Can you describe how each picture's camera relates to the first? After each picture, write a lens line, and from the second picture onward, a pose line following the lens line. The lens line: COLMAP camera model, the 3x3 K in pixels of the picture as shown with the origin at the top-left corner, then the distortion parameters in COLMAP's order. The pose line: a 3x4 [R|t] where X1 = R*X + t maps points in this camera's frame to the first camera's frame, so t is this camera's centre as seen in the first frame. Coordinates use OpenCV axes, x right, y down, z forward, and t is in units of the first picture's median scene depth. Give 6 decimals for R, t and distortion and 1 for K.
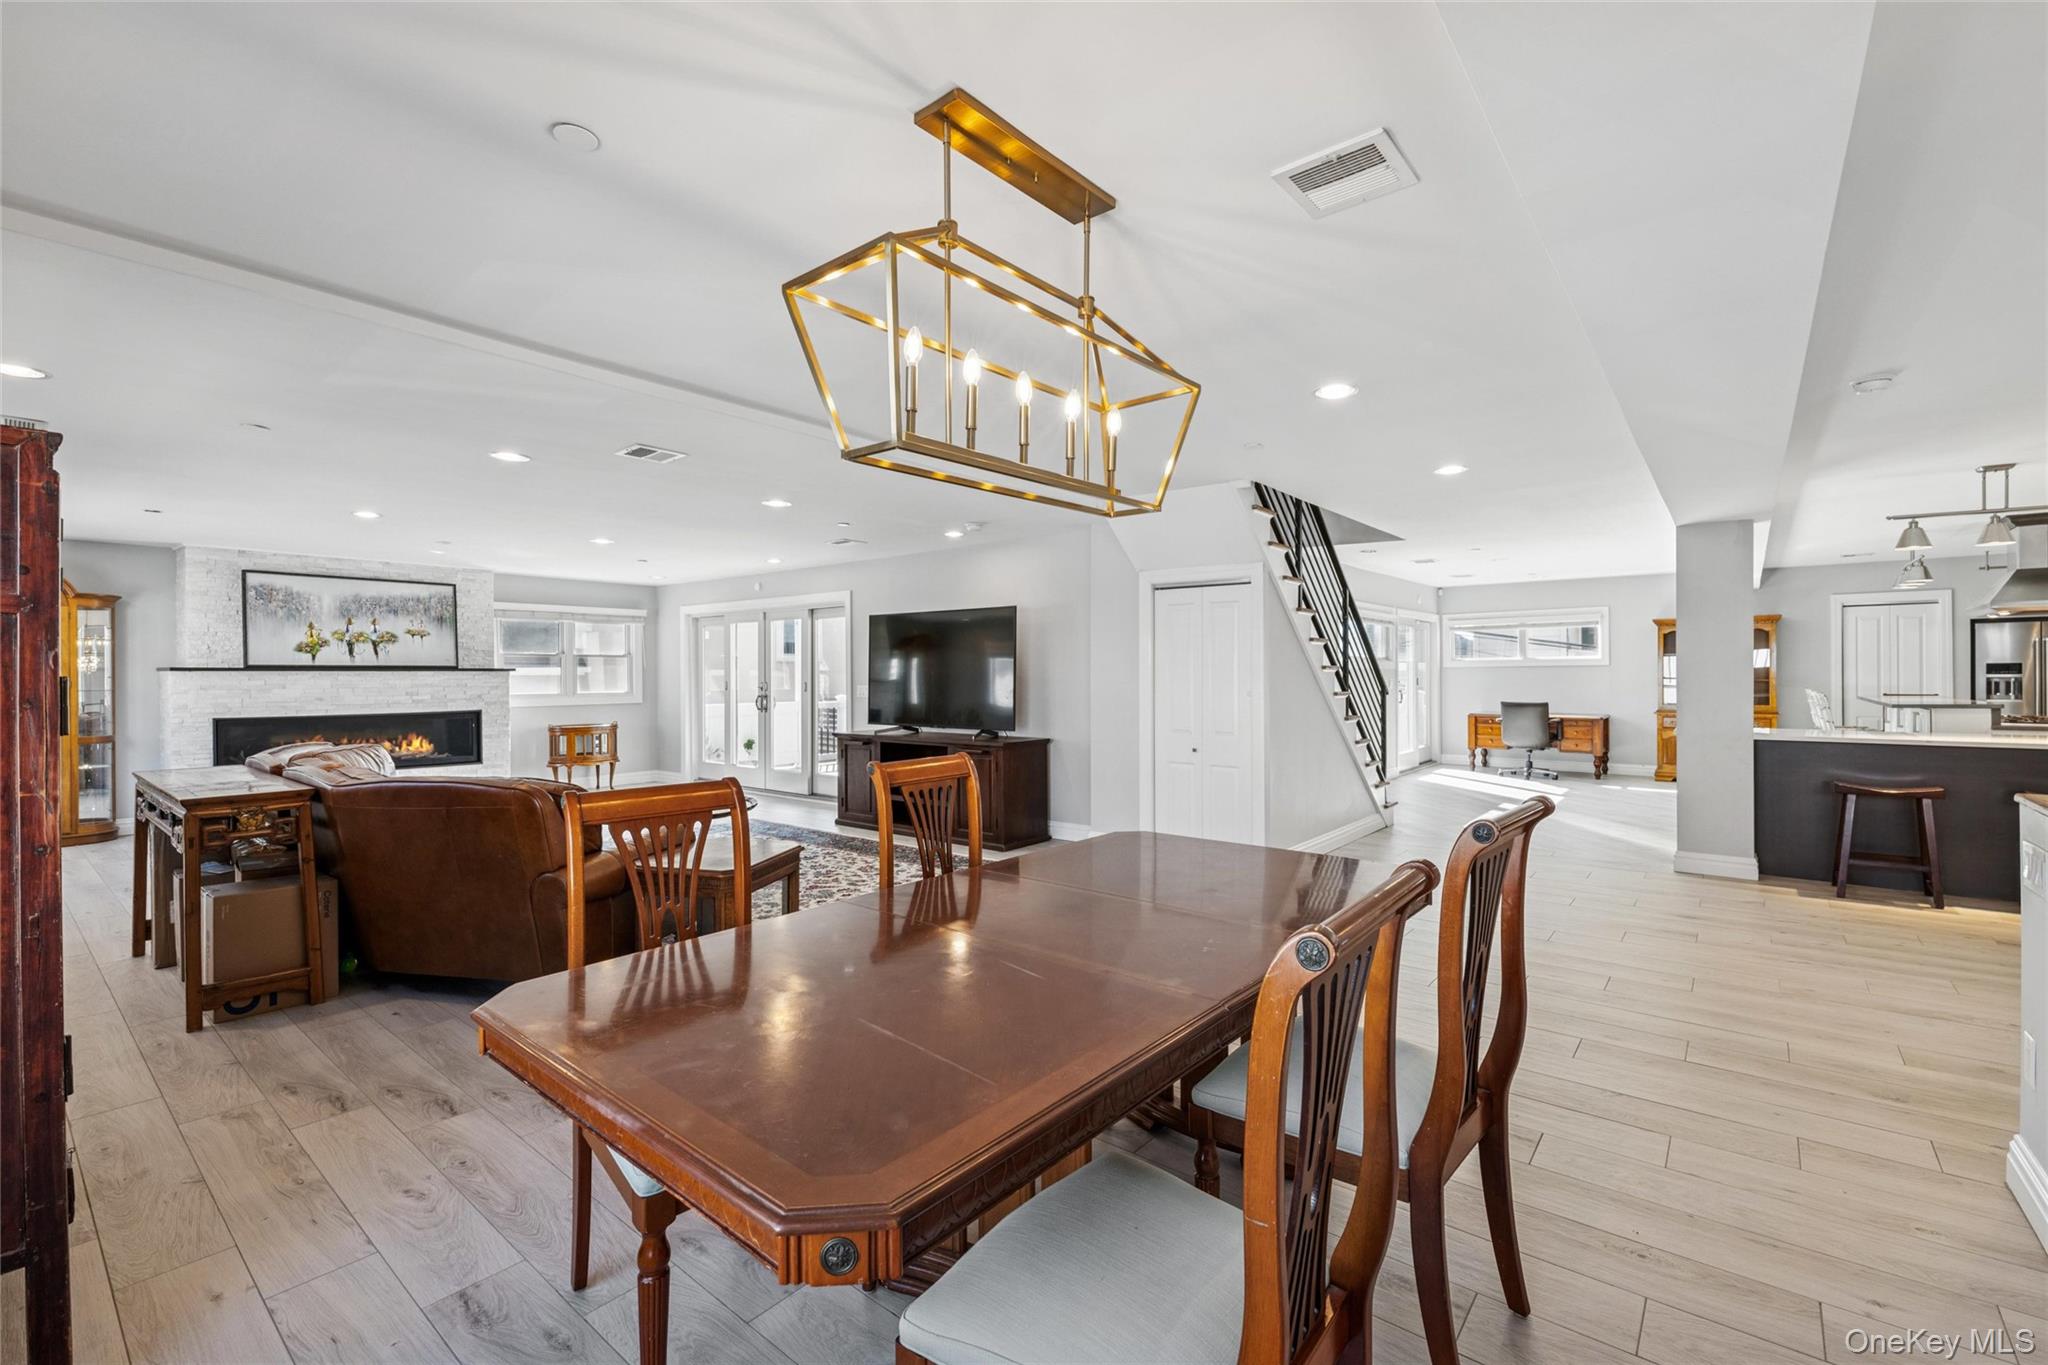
lens RADIAL K [[893.3, 0, 1022.0], [0, 893.3, 677.7], [0, 0, 1]] dist [0.002045, -0.001918]
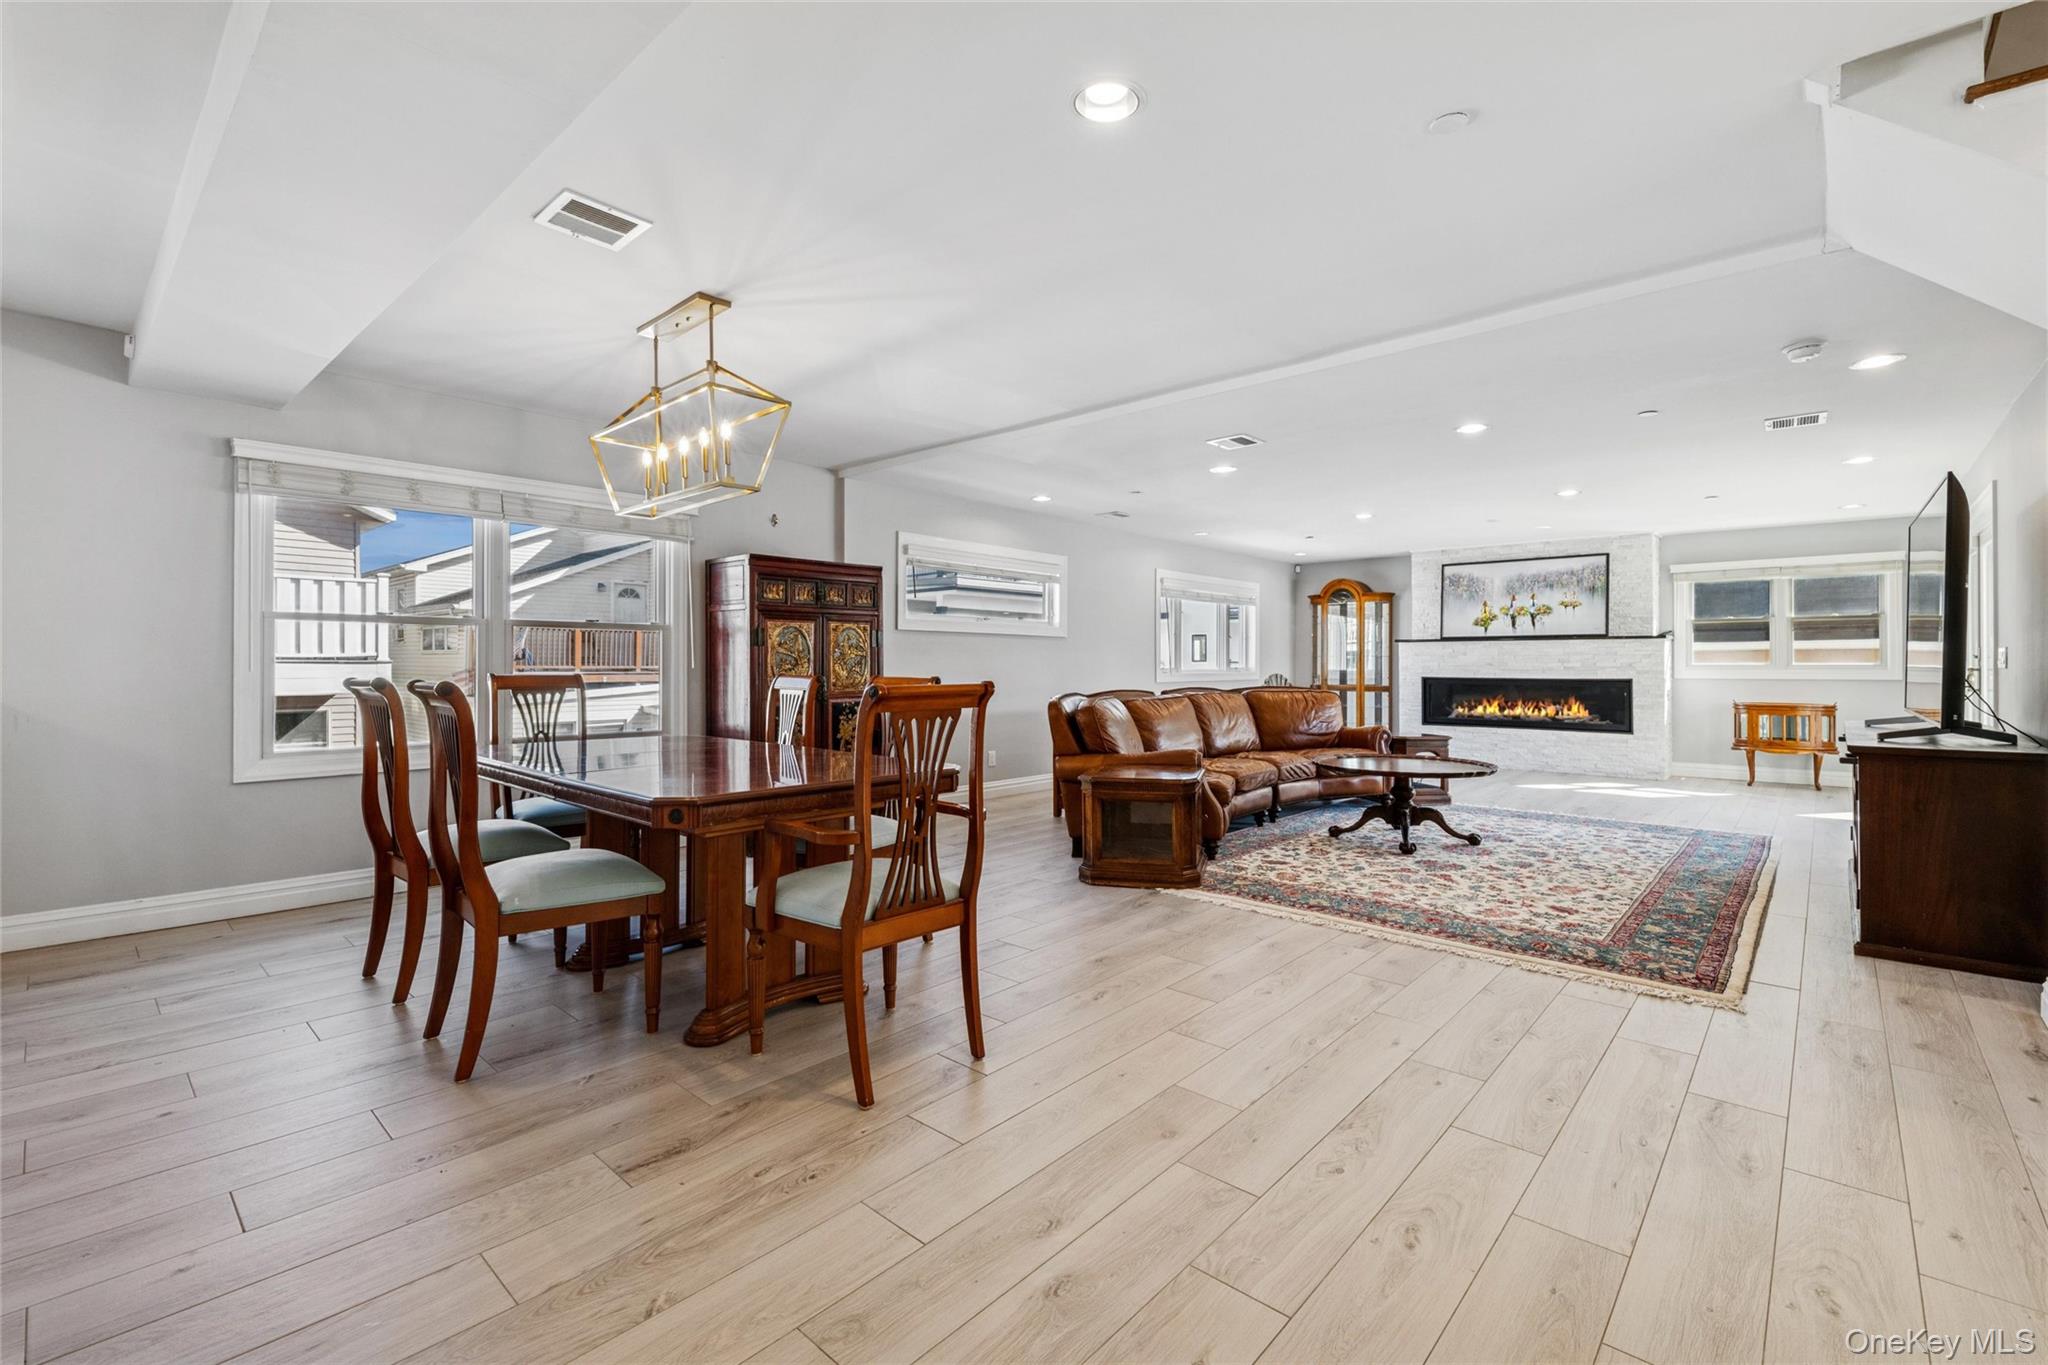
lens RADIAL K [[893.3, 0, 1032.1], [0, 893.3, 679.2], [0, 0, 1]] dist [0.002045, -0.001918]
pose [[-0.052479, 0.024863, -0.998312, 0.434566], [-0.000544, 0.999689, 0.024926, 0.013631], [0.998622, 0.001851, -0.052449, 0.431410]]
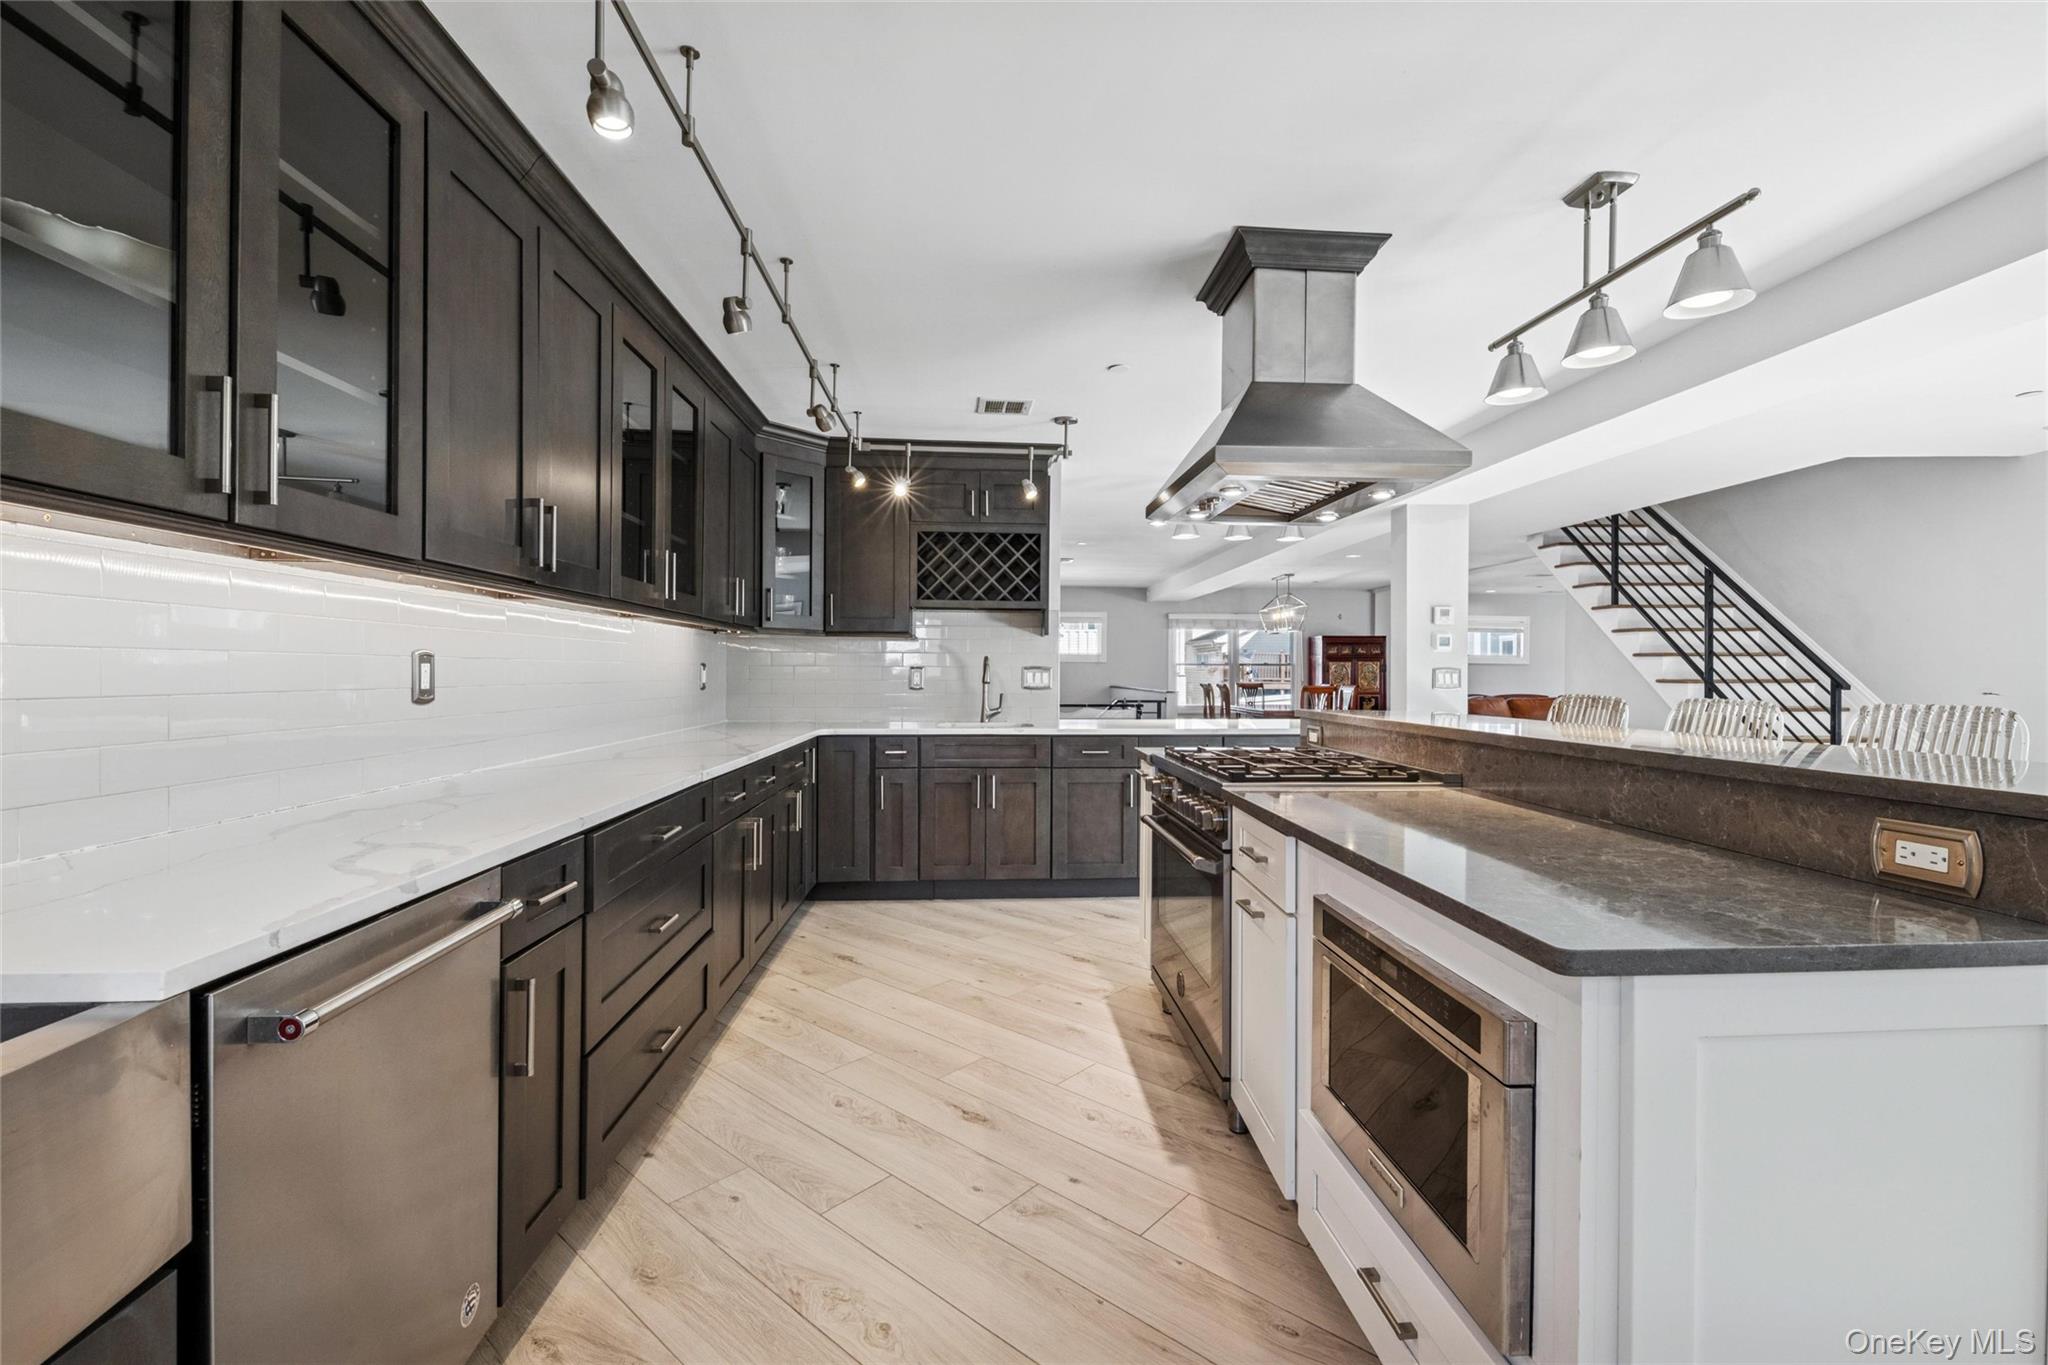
lens RADIAL K [[893.3, 0, 1029.0], [0, 893.3, 673.4], [0, 0, 1]] dist [0.002045, -0.001918]
pose [[-0.714988, 0.005008, -0.699118, 1.964345], [-0.004012, 0.999928, 0.011265, -0.023813], [0.699125, 0.010860, -0.714917, 1.388869]]
